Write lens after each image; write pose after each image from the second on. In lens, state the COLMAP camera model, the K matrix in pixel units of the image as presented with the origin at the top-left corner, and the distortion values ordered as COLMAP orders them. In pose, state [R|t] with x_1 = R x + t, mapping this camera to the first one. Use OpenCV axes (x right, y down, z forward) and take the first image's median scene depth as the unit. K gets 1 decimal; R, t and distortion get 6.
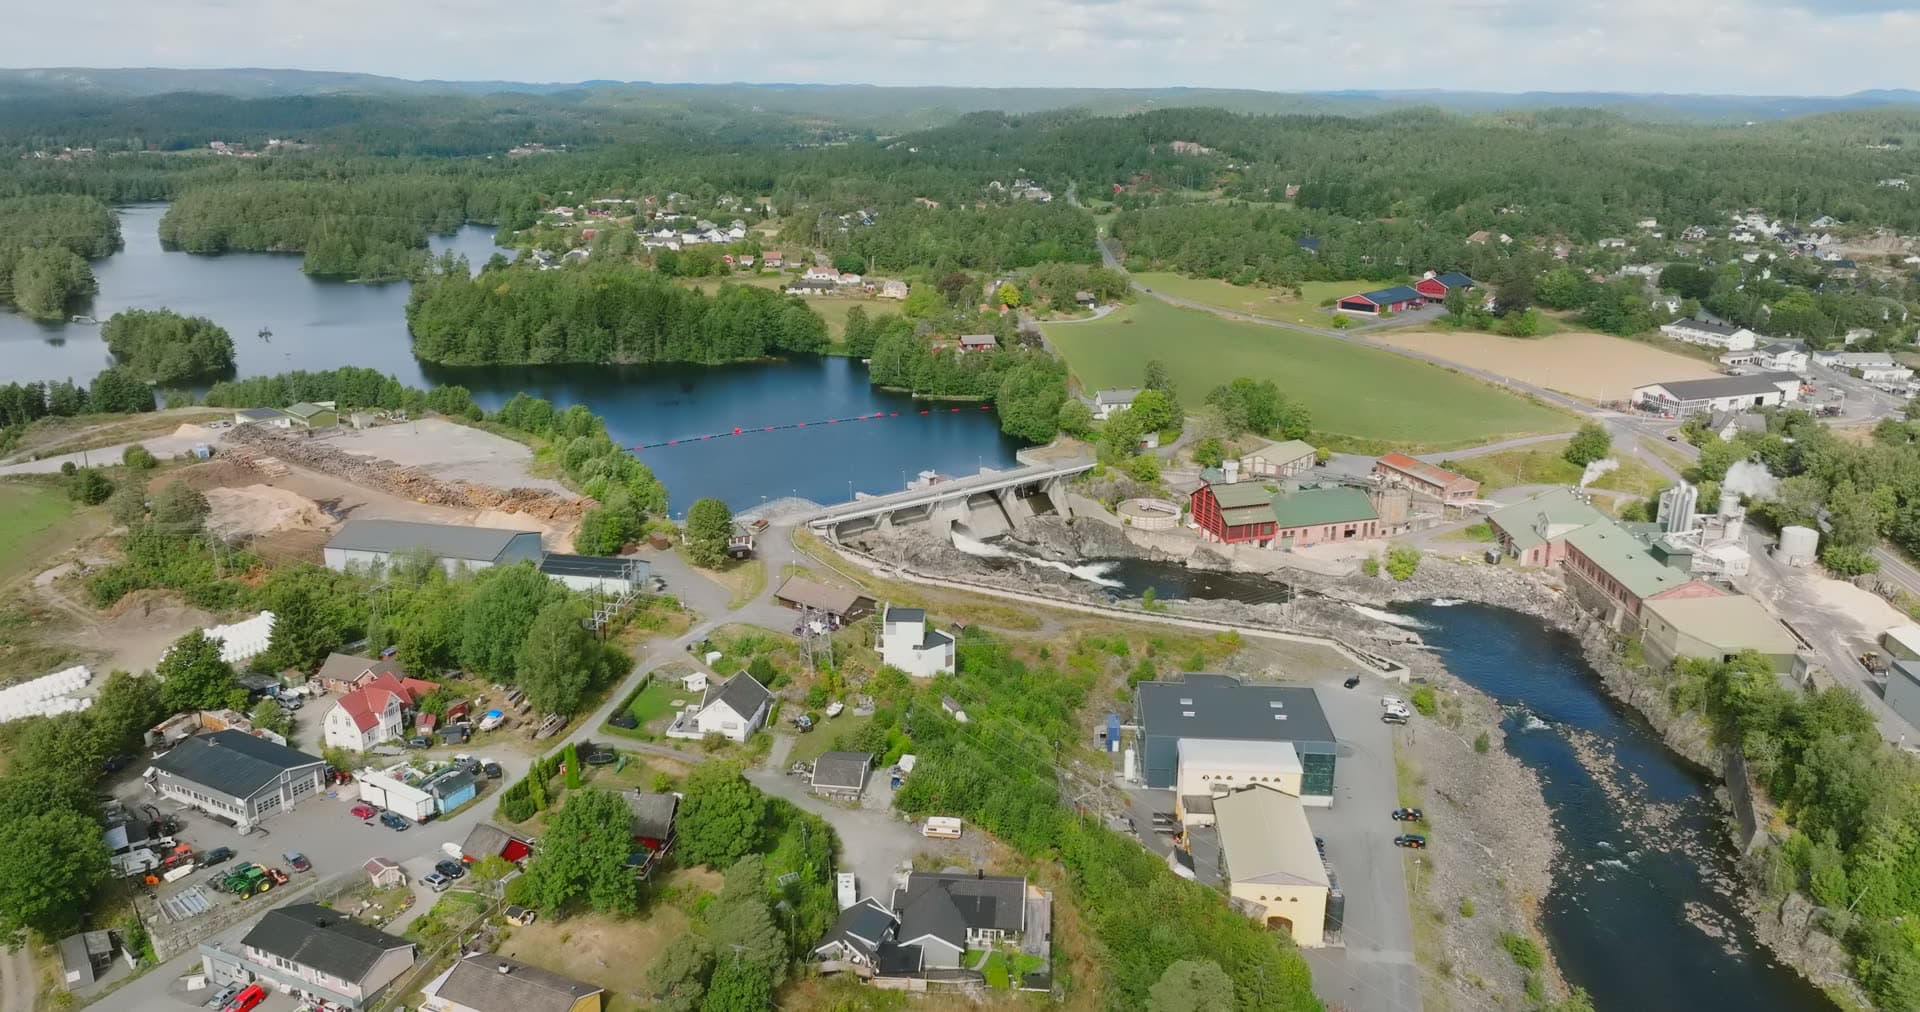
lens RADIAL K [[1347.2, 0, 962.0], [0, 1347.2, 517.9], [0, 0, 1]] dist [0.000297, 0.013897]
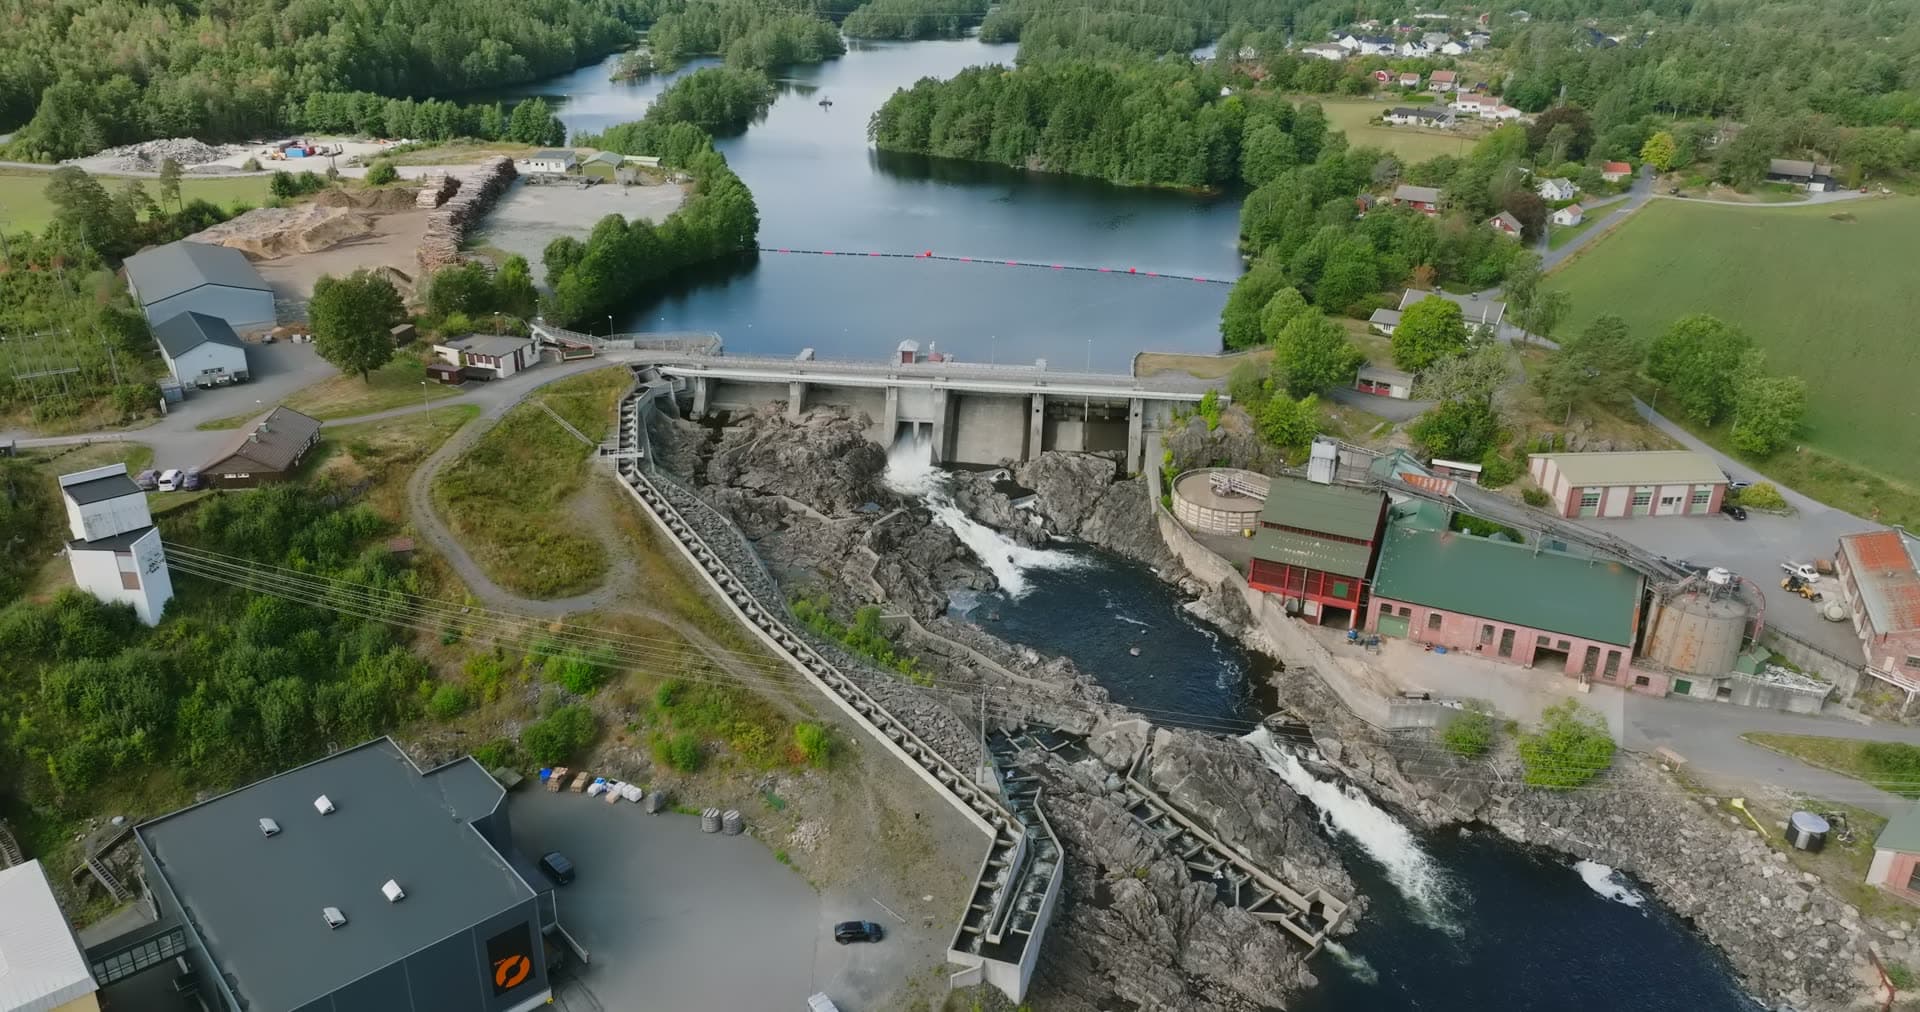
lens RADIAL K [[1347.2, 0, 960.2], [0, 1347.2, 510.7], [0, 0, 1]] dist [0.000297, 0.013897]
pose [[0.723594, 0.280695, -0.630573, 0.409672], [-0.216285, 0.959773, 0.179045, -0.074362], [0.655464, 0.006827, 0.755195, 0.498533]]
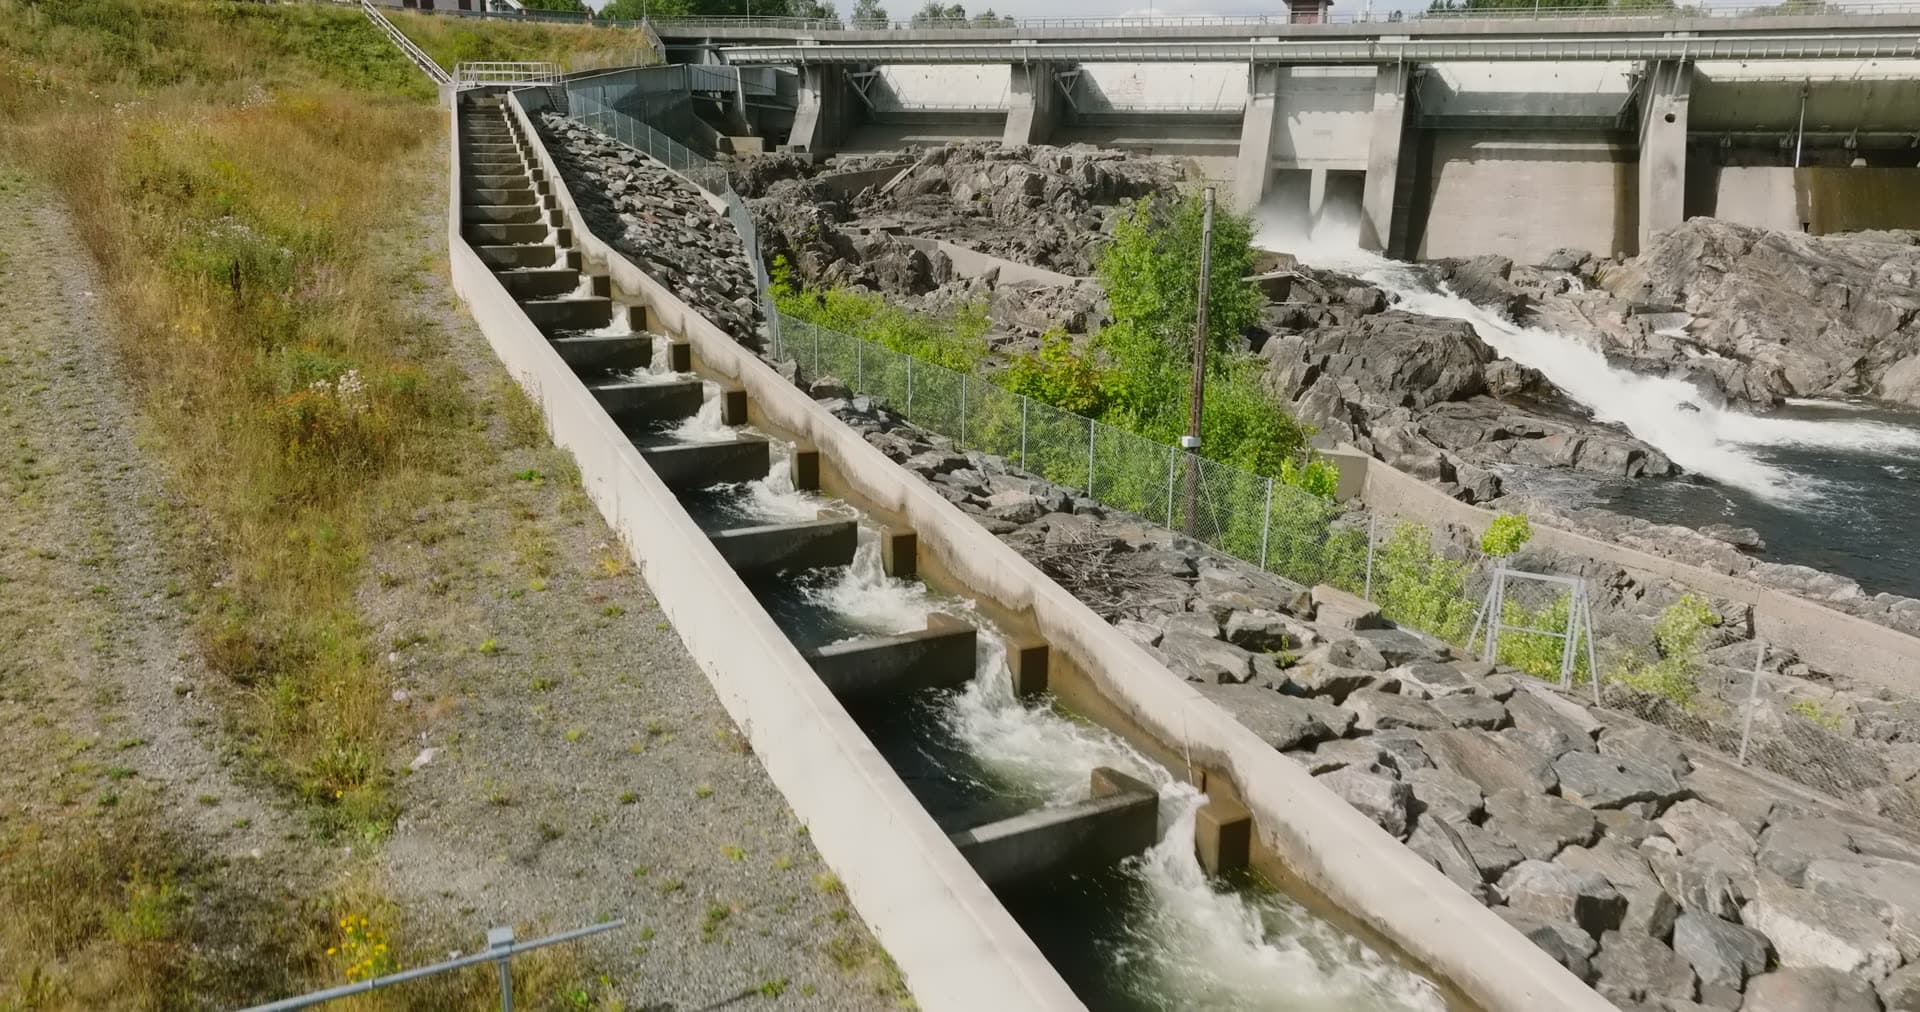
lens RADIAL K [[1347.2, 0, 961.7], [0, 1347.2, 508.9], [0, 0, 1]] dist [0.000297, 0.013897]
pose [[0.544450, 0.222557, -0.808729, 0.167812], [-0.254644, 0.962509, 0.093445, 0.055036], [0.799206, 0.155062, 0.580711, 0.769979]]
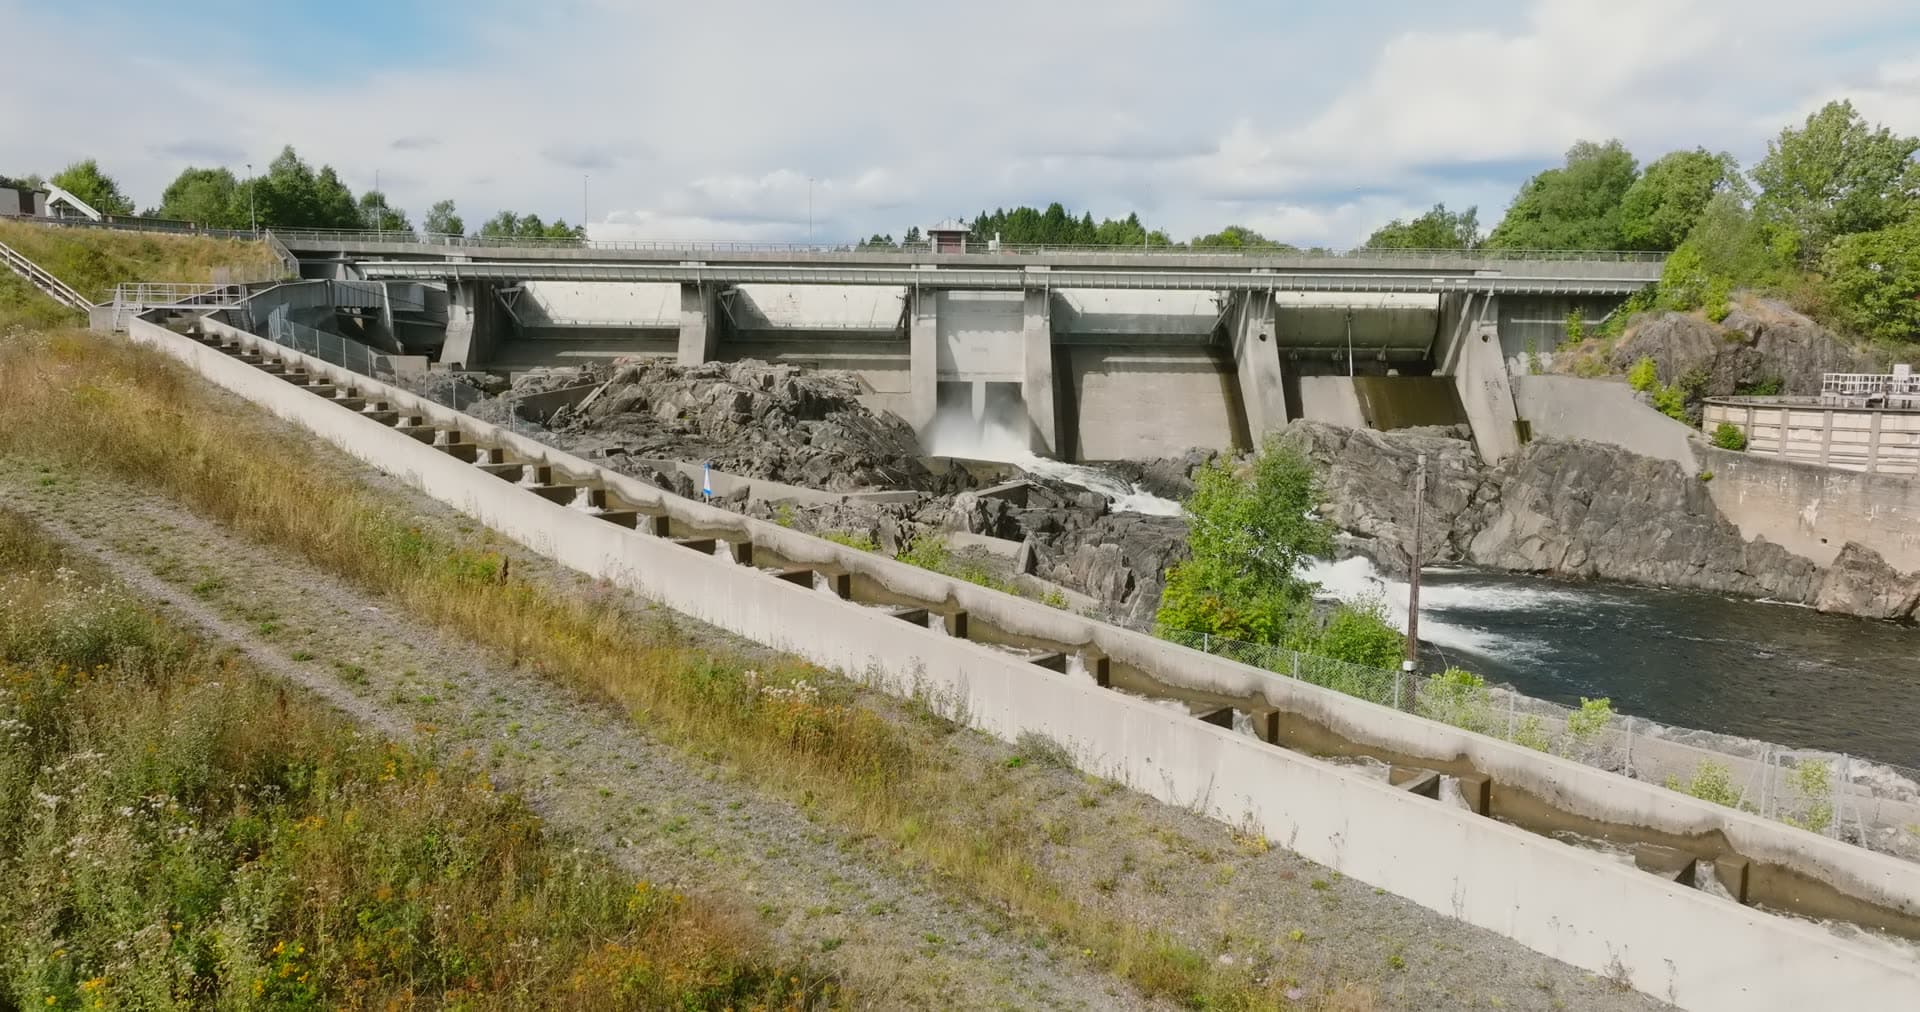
lens RADIAL K [[1347.2, 0, 961.4], [0, 1347.2, 505.9], [0, 0, 1]] dist [0.000297, 0.013897]
pose [[0.807269, 0.073581, -0.585578, 0.146952], [-0.177975, 0.976359, -0.122670, 0.059508], [0.562708, 0.203246, 0.801280, 0.743304]]
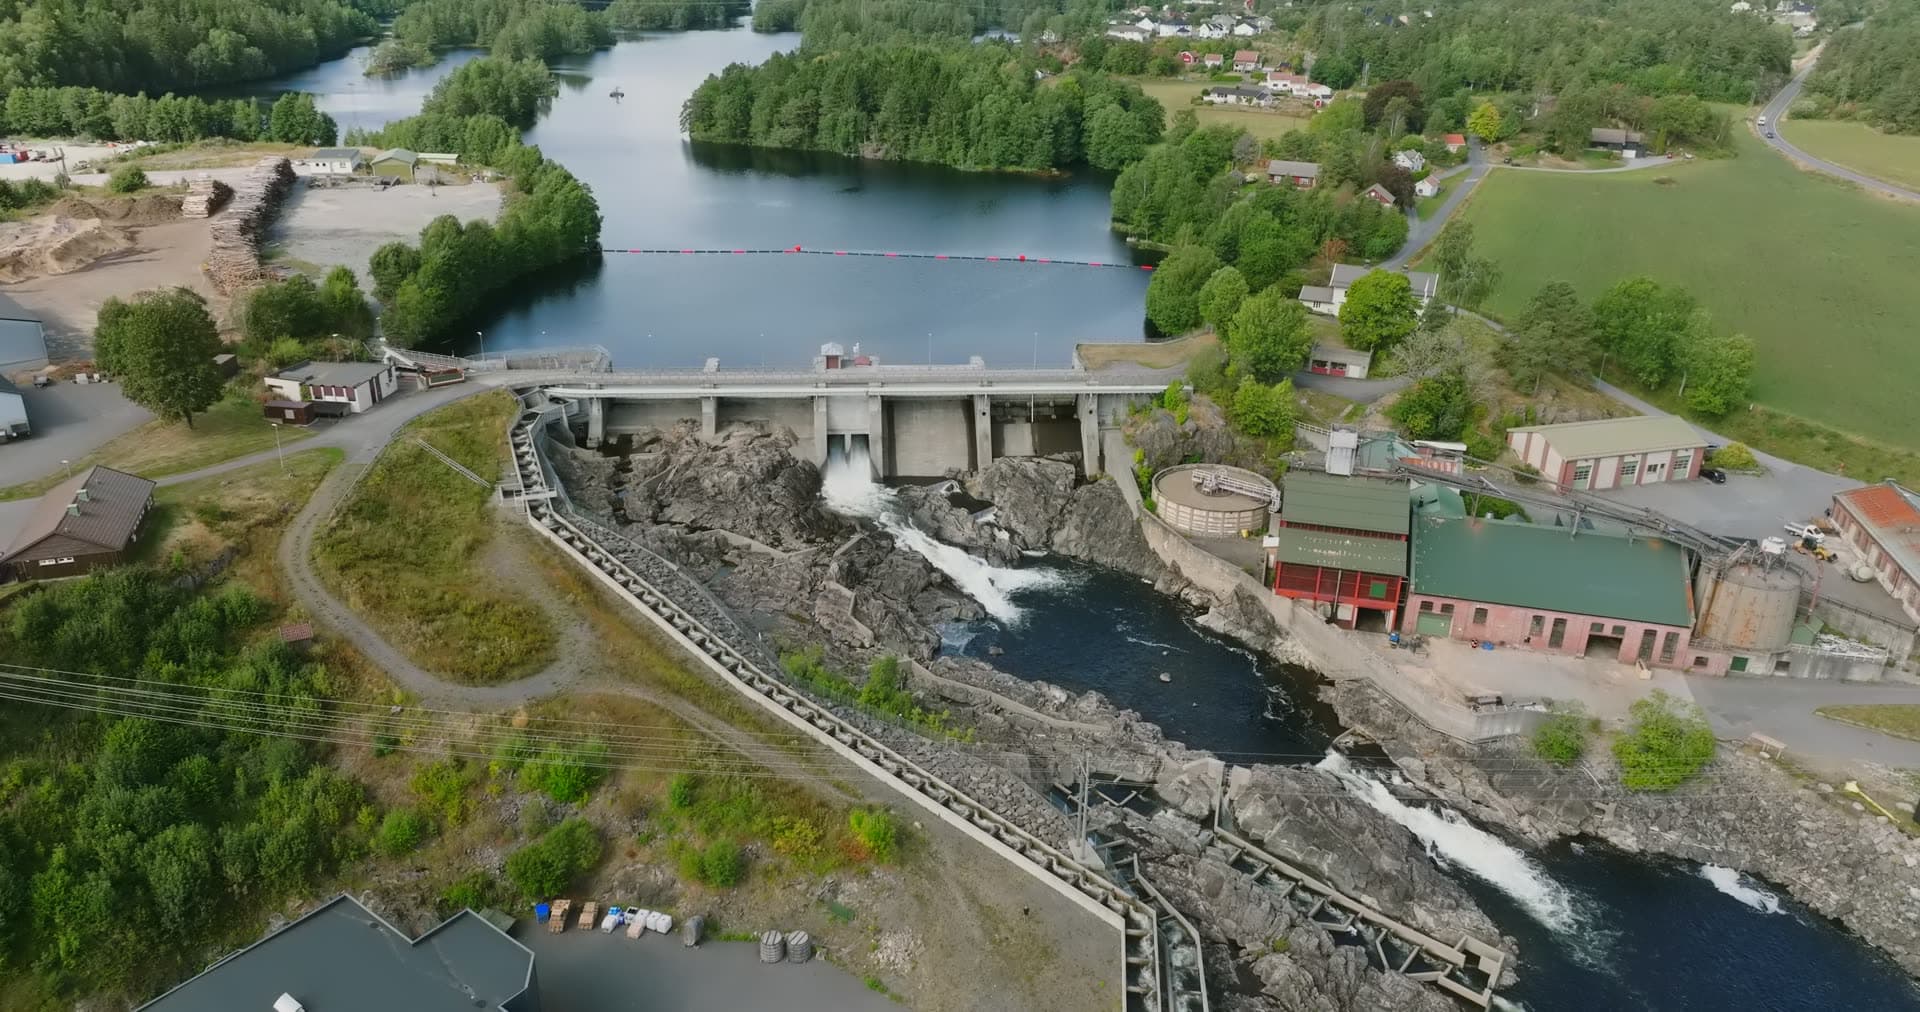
lens RADIAL K [[1347.2, 0, 961.0], [0, 1347.2, 509.5], [0, 0, 1]] dist [0.000297, 0.013897]
pose [[0.839200, 0.225508, -0.494863, 0.311459], [-0.175037, 0.973554, 0.146814, -0.057274], [0.514884, -0.036587, 0.856479, 0.502950]]
